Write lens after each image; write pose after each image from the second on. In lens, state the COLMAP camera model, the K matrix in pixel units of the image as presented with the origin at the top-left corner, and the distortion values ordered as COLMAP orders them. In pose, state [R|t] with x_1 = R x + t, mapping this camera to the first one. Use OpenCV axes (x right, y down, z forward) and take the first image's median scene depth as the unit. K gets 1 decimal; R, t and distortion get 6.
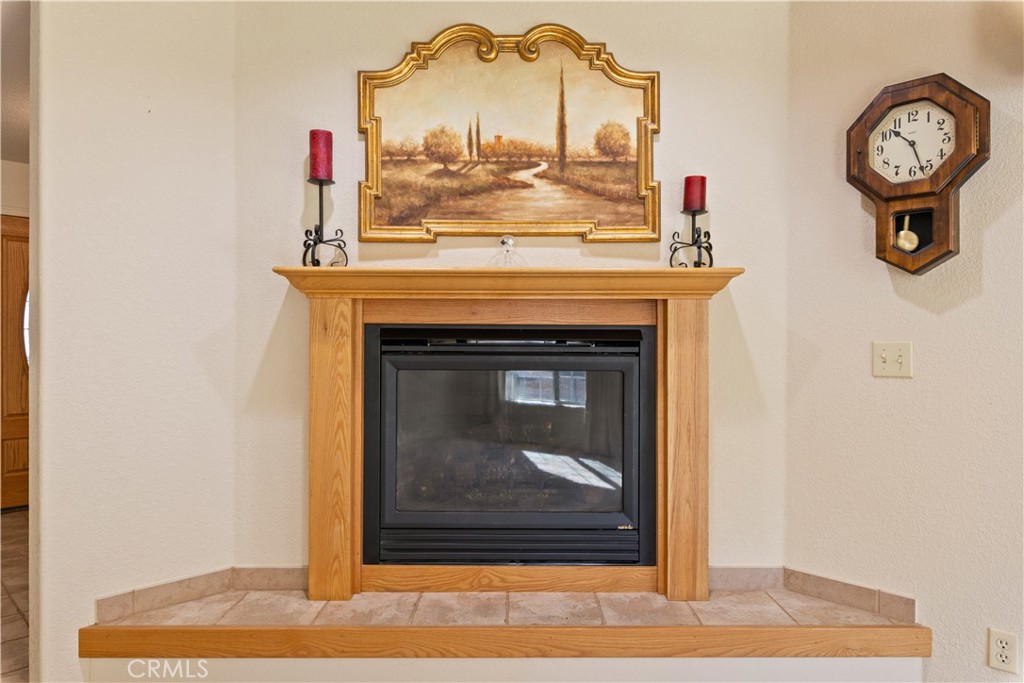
lens RADIAL K [[685.2, 0, 508.0], [0, 685.2, 346.3], [0, 0, 1]] dist [0.001839, 0.005804]
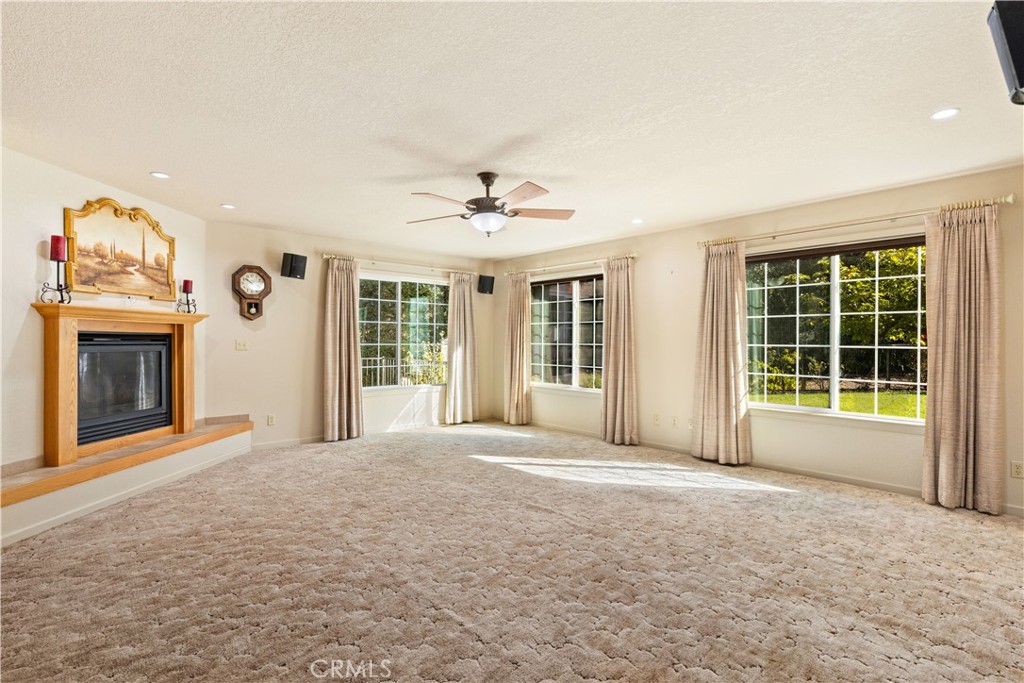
lens RADIAL K [[489.0, 0, 515.0], [0, 489.0, 341.0], [0, 0, 1]] dist [-0.000963, -0.001012]
pose [[0.047156, -0.003183, 0.998882, -1.617527], [0.002790, 0.999991, 0.003054, -0.002744], [-0.998884, 0.002643, 0.047165, -0.408301]]
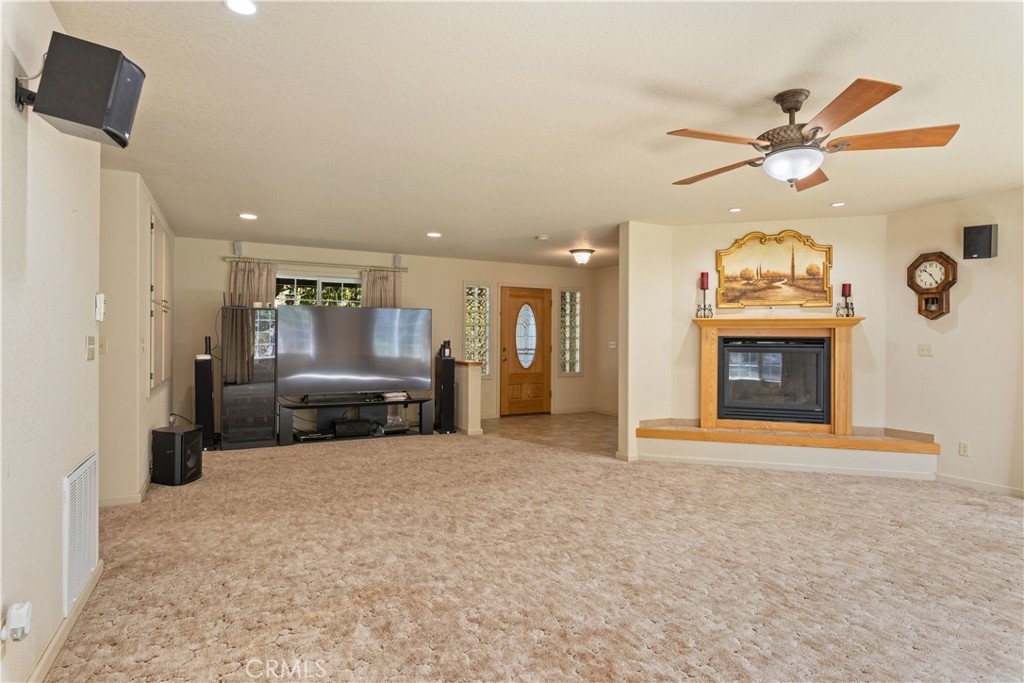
lens RADIAL K [[544.8, 0, 512.7], [0, 544.8, 341.1], [0, 0, 1]] dist [-0.001635, -0.001640]
pose [[0.953796, 0.002257, -0.300447, -0.348731], [-0.004831, 0.999958, -0.007823, 0.009614], [0.300416, 0.008913, 0.953767, -1.484585]]
